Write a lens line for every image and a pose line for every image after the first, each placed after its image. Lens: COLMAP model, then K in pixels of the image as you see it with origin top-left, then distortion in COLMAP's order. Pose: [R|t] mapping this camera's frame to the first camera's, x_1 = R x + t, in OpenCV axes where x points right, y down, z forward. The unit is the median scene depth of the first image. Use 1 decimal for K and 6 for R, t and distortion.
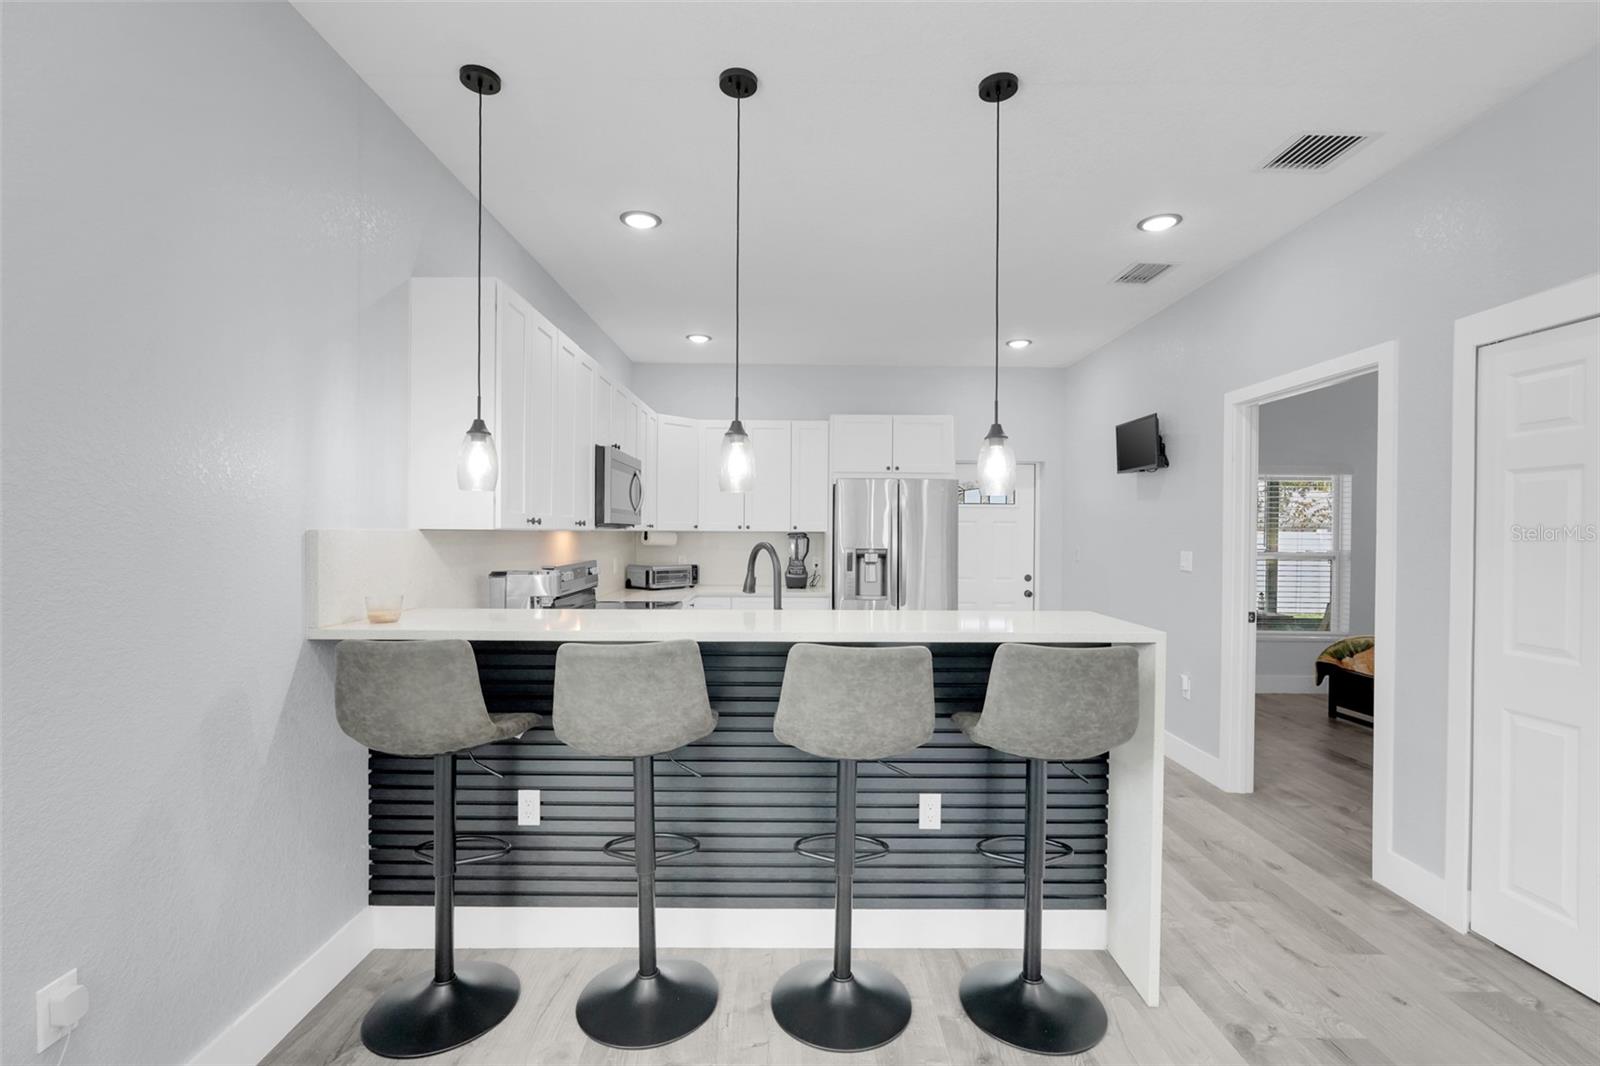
lens RADIAL K [[705.4, 0, 805.9], [0, 705.4, 533.2], [0, 0, 1]] dist [-0.011305, 0.006430]
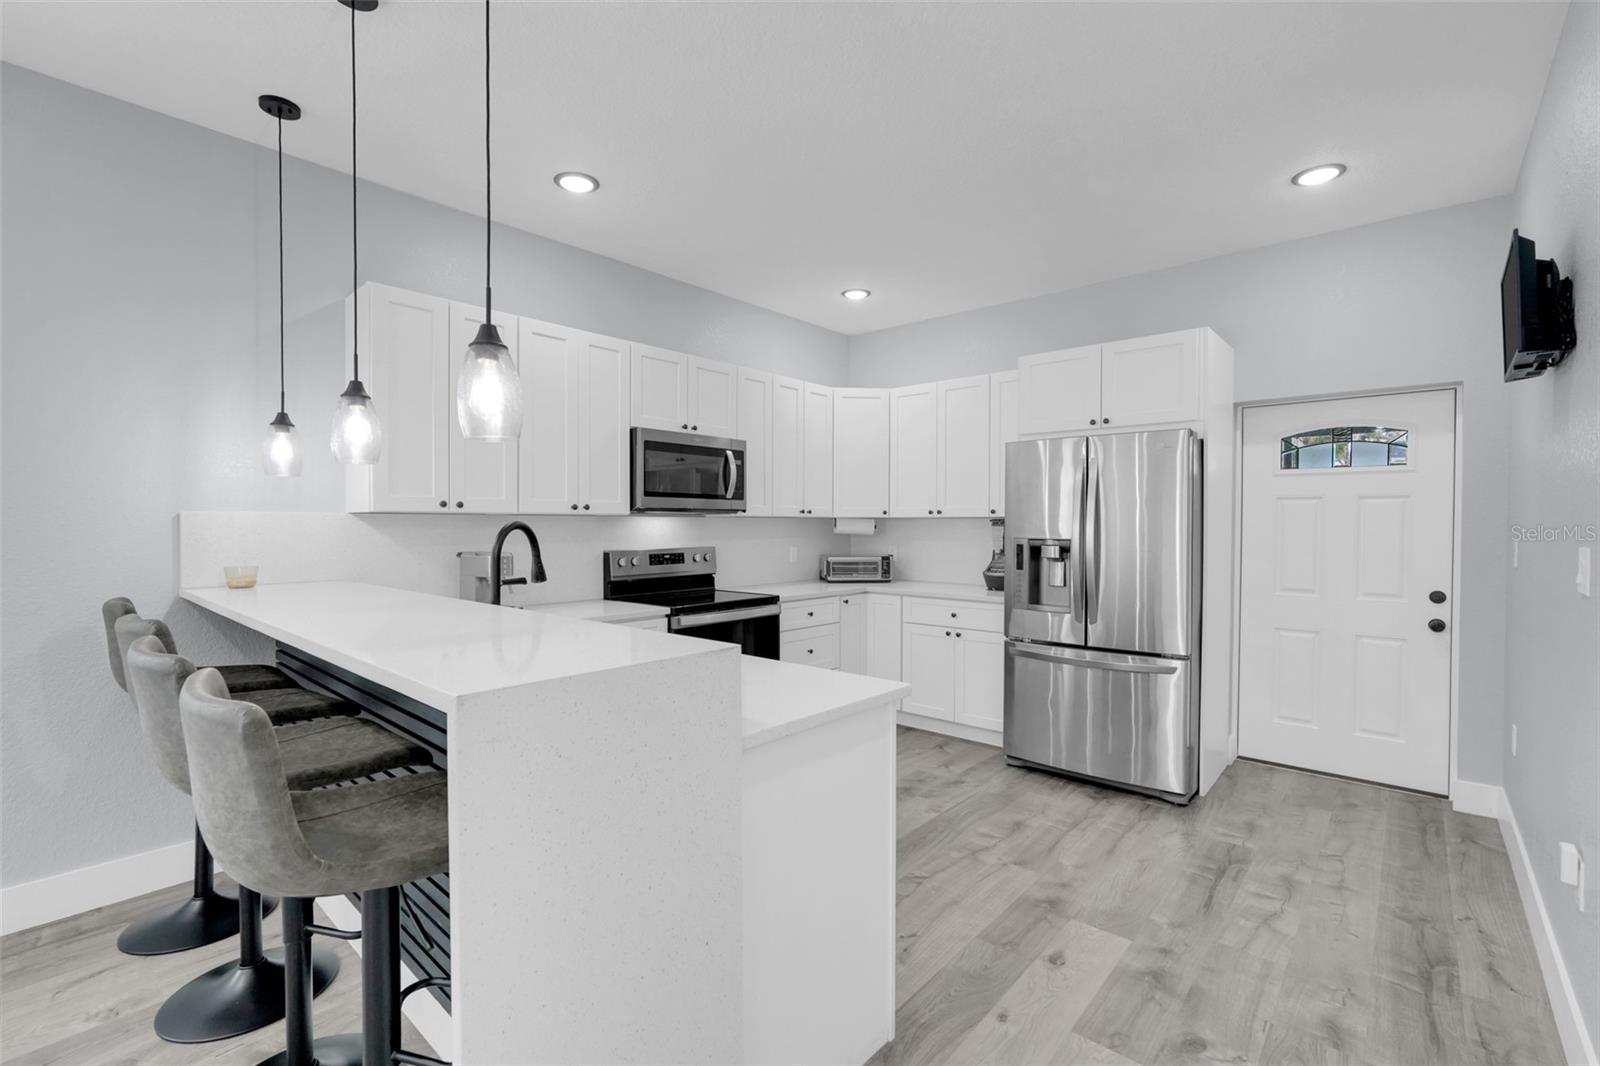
lens RADIAL K [[705.4, 0, 805.9], [0, 705.4, 533.2], [0, 0, 1]] dist [-0.011305, 0.006430]
pose [[0.734216, 0.003270, -0.678908, 0.382632], [0.002508, 0.999969, 0.007529, 0.010156], [0.678911, -0.007231, 0.734185, 0.312590]]
